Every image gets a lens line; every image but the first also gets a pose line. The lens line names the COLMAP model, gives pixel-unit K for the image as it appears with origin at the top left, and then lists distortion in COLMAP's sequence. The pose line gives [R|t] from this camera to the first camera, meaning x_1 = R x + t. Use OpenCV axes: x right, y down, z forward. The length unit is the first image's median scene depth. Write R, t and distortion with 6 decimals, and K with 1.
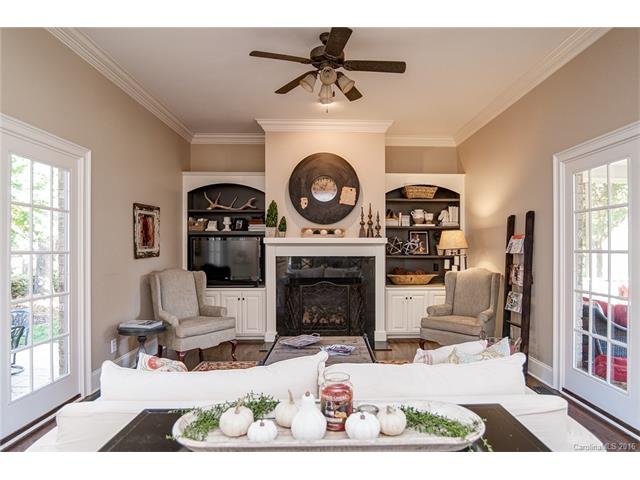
lens RADIAL K [[385.3, 0, 321.6], [0, 385.3, 247.4], [0, 0, 1]] dist [-0.002259, -0.001471]
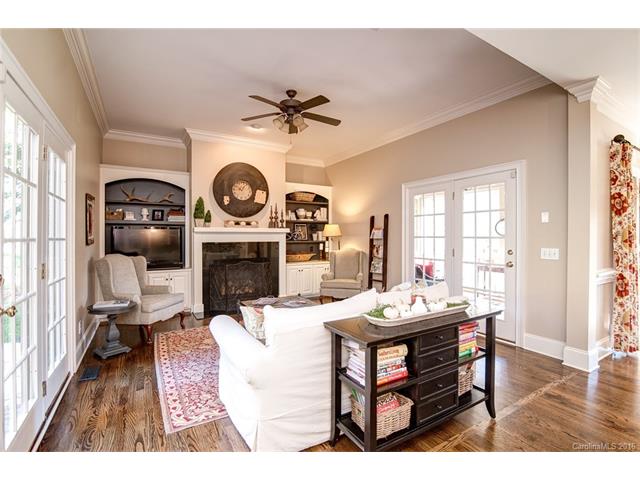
lens RADIAL K [[319.9, 0, 321.7], [0, 319.9, 237.5], [0, 0, 1]] dist [-0.002426, -0.000200]
pose [[0.868229, -0.003229, 0.496152, -0.296901], [0.000682, 0.999986, 0.005315, 0.002124], [-0.496162, -0.004276, 0.868219, -0.073778]]
